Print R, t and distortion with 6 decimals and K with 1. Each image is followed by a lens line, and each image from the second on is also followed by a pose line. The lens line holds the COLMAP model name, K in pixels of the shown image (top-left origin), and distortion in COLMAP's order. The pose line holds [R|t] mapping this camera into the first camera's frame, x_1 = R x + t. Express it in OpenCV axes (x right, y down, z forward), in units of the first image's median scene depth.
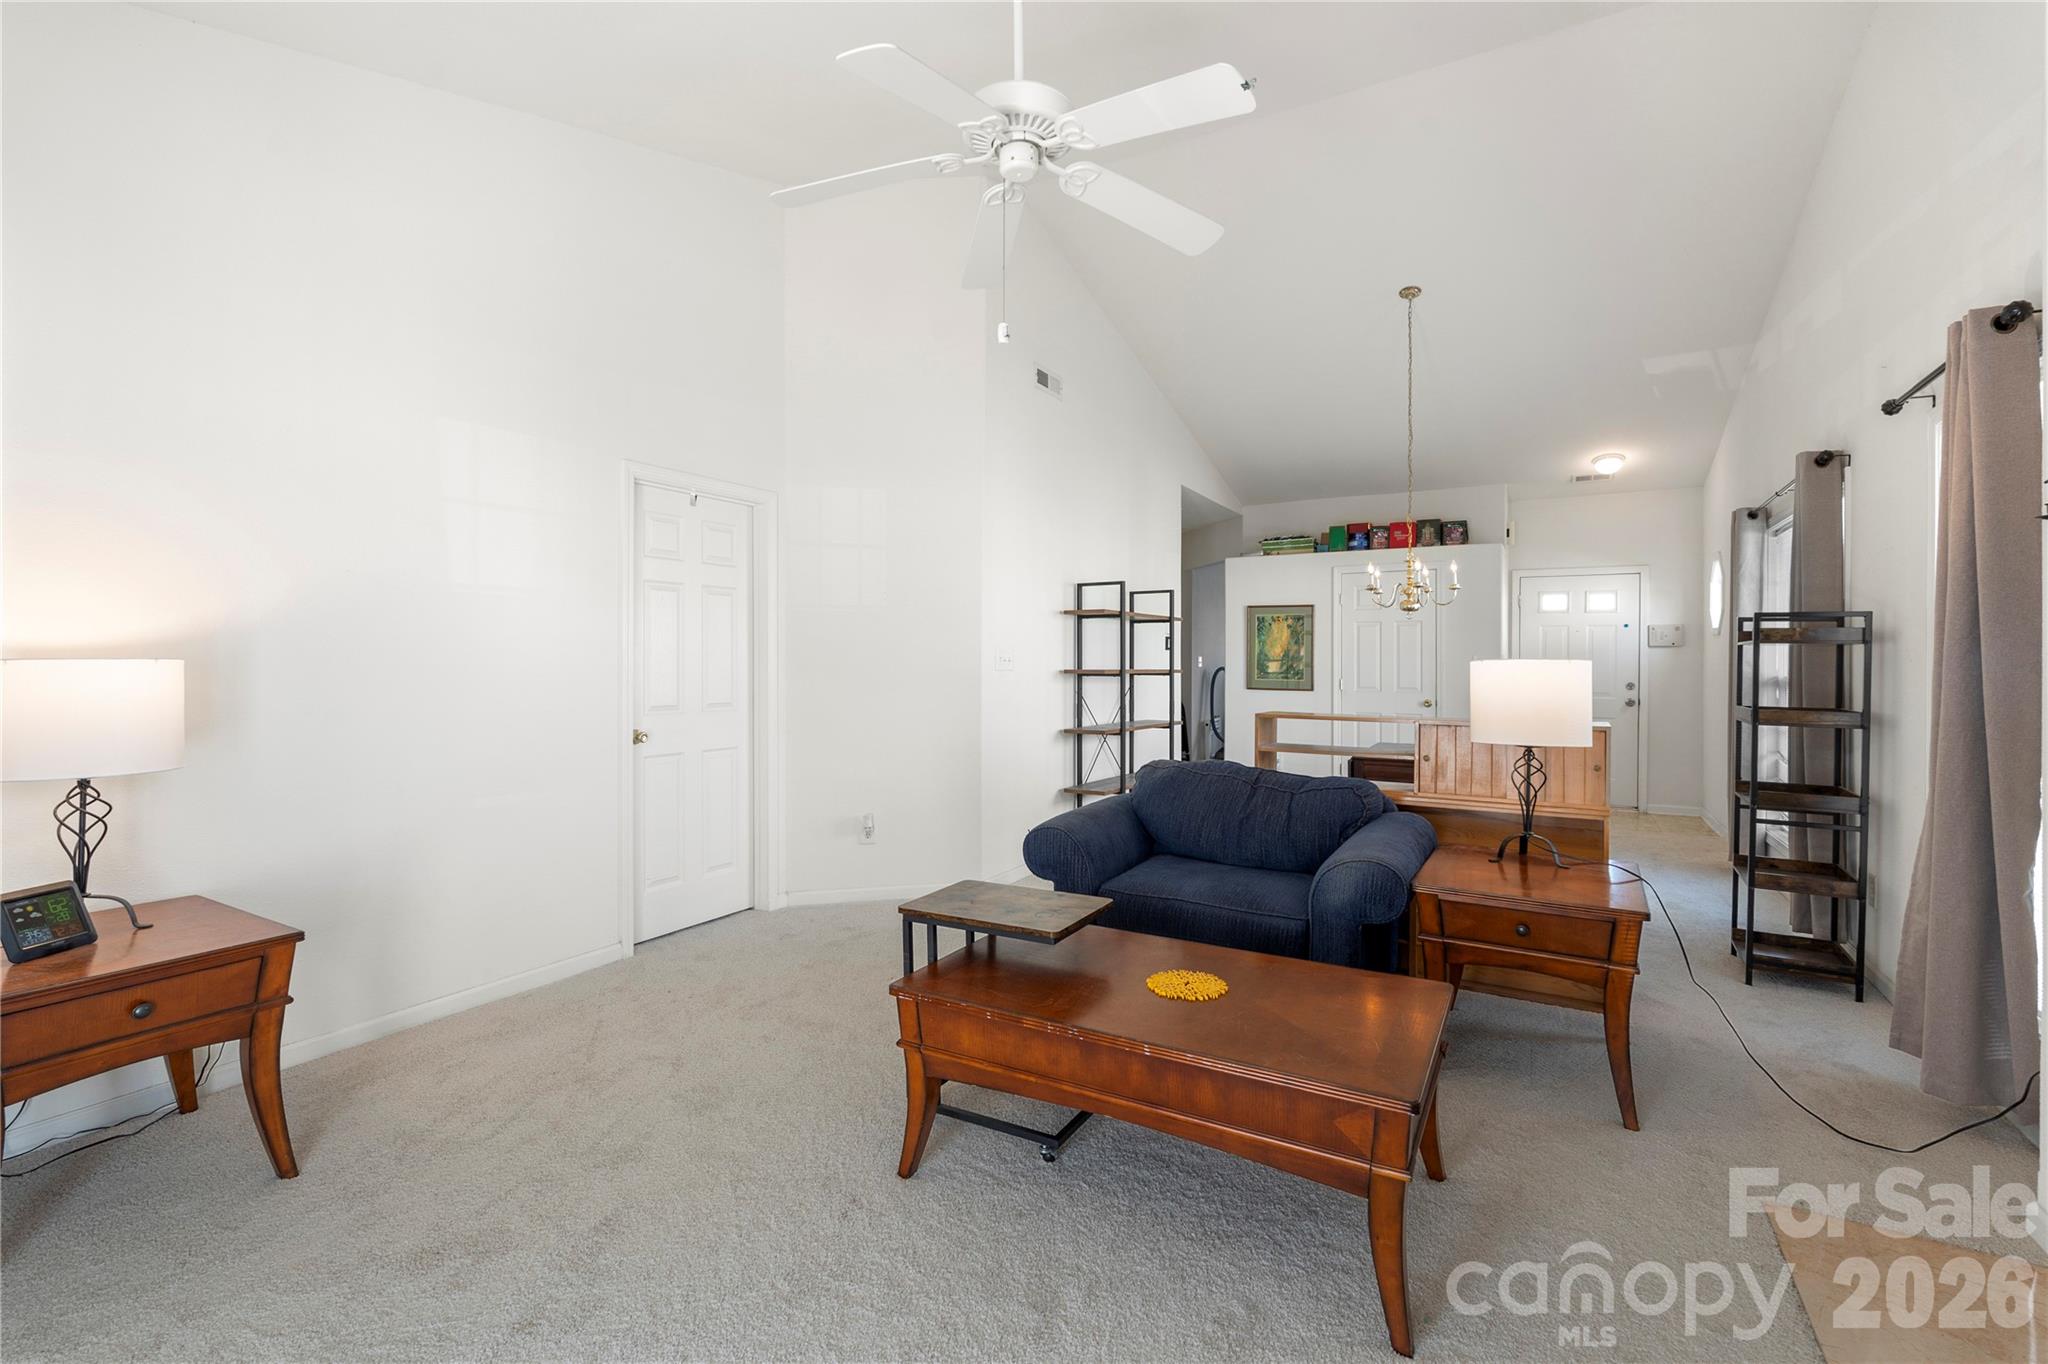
lens RADIAL K [[894.1, 0, 1032.4], [0, 894.1, 750.0], [0, 0, 1]] dist [-0.011091, 0.001212]
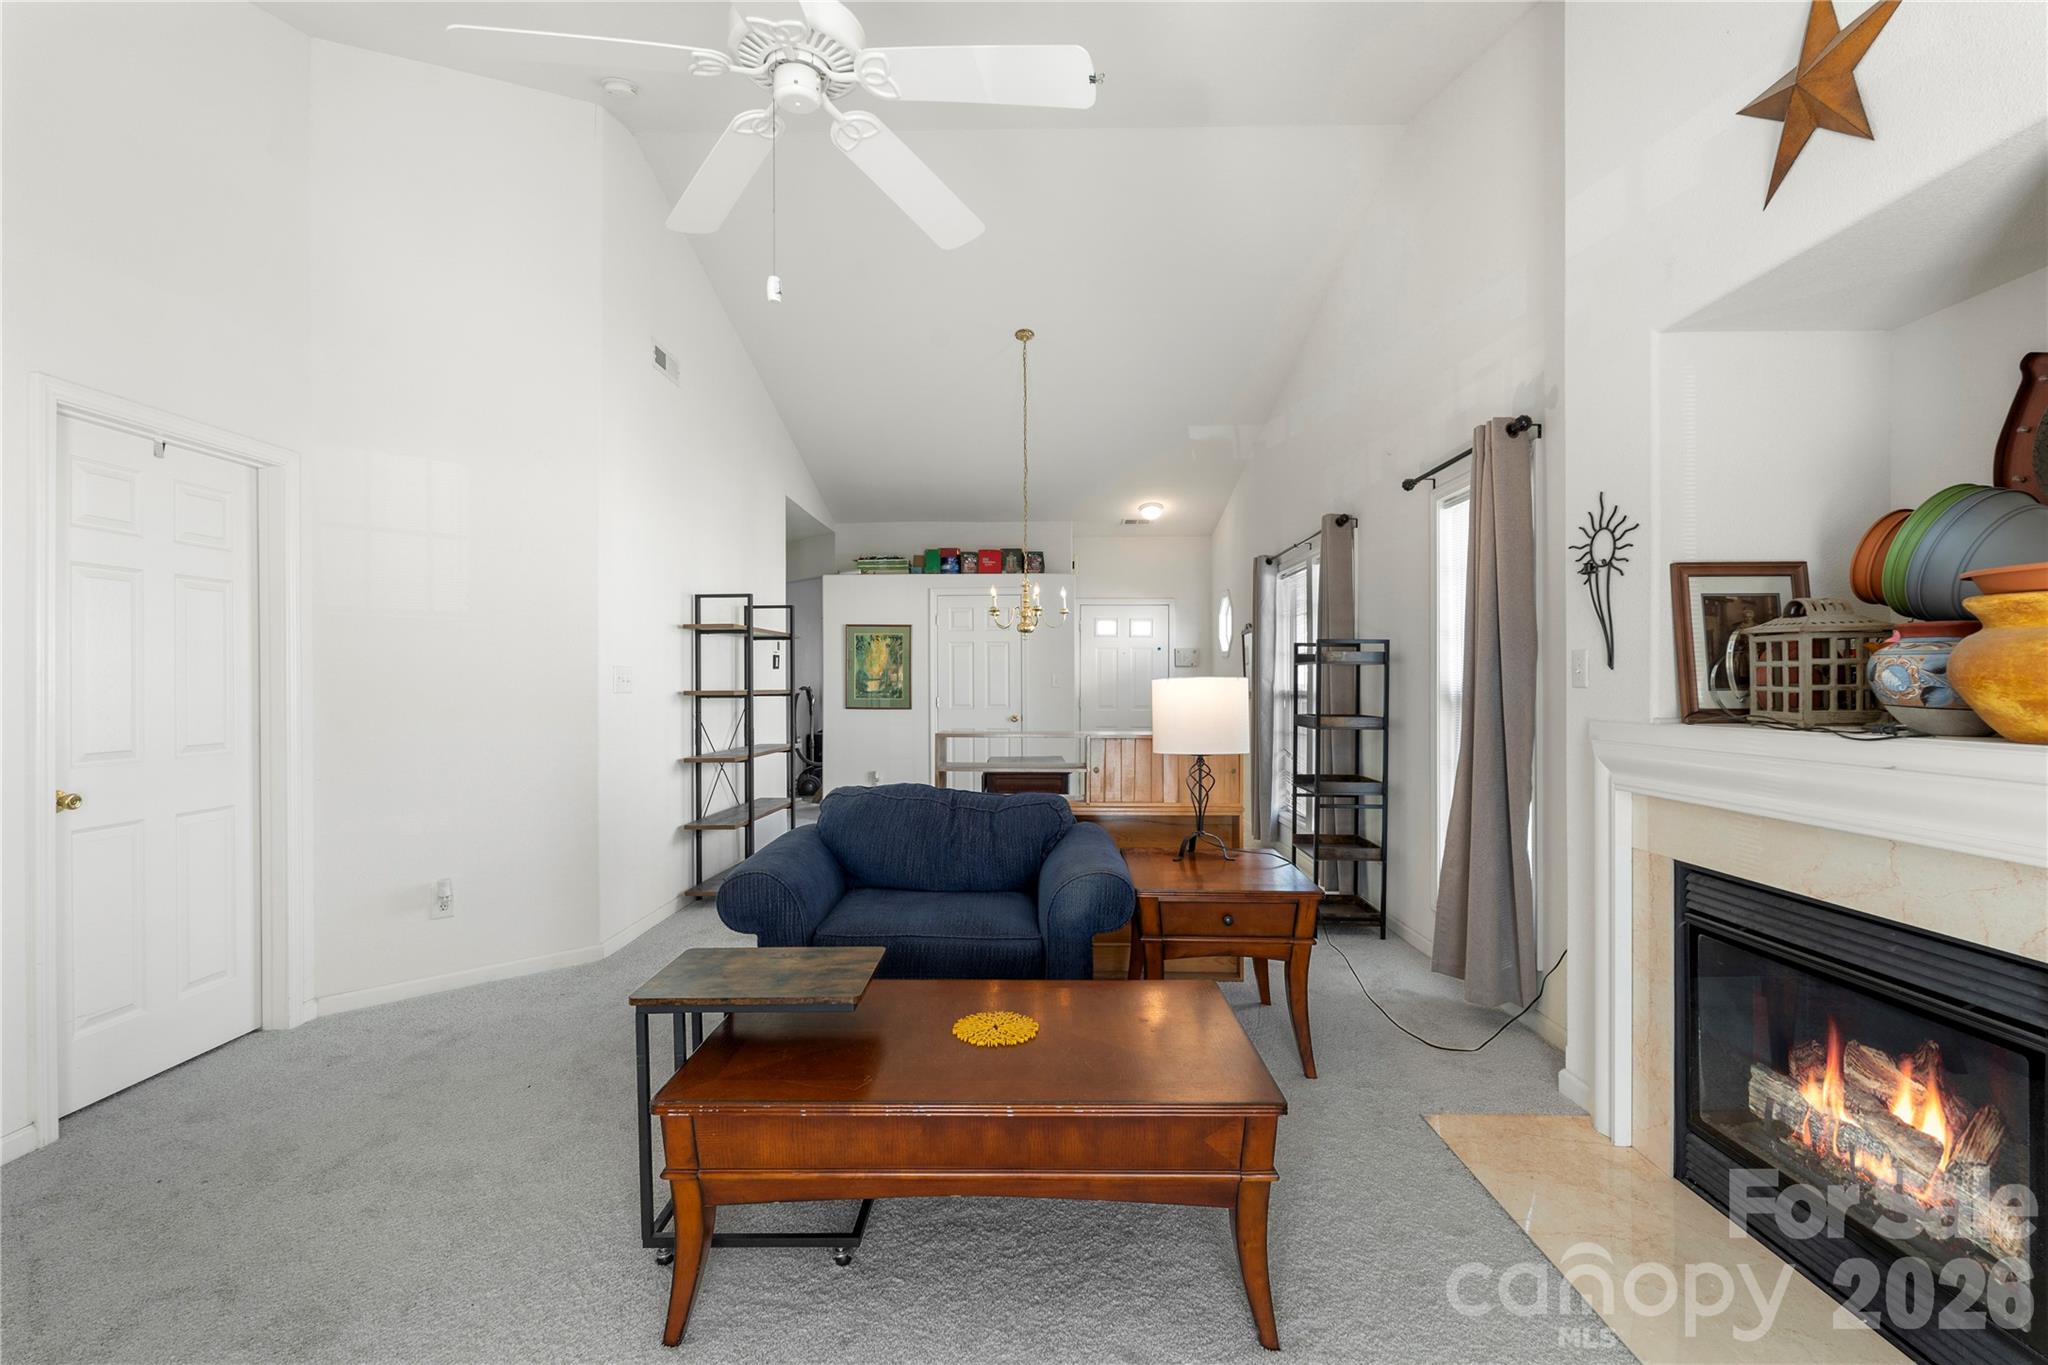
lens RADIAL K [[894.1, 0, 1032.4], [0, 894.1, 750.5], [0, 0, 1]] dist [-0.011091, 0.001212]
pose [[0.874672, -0.042556, 0.482843, -0.122019], [0.052679, 0.998584, -0.007416, -0.008730], [-0.481844, 0.031923, 0.875676, 0.085432]]
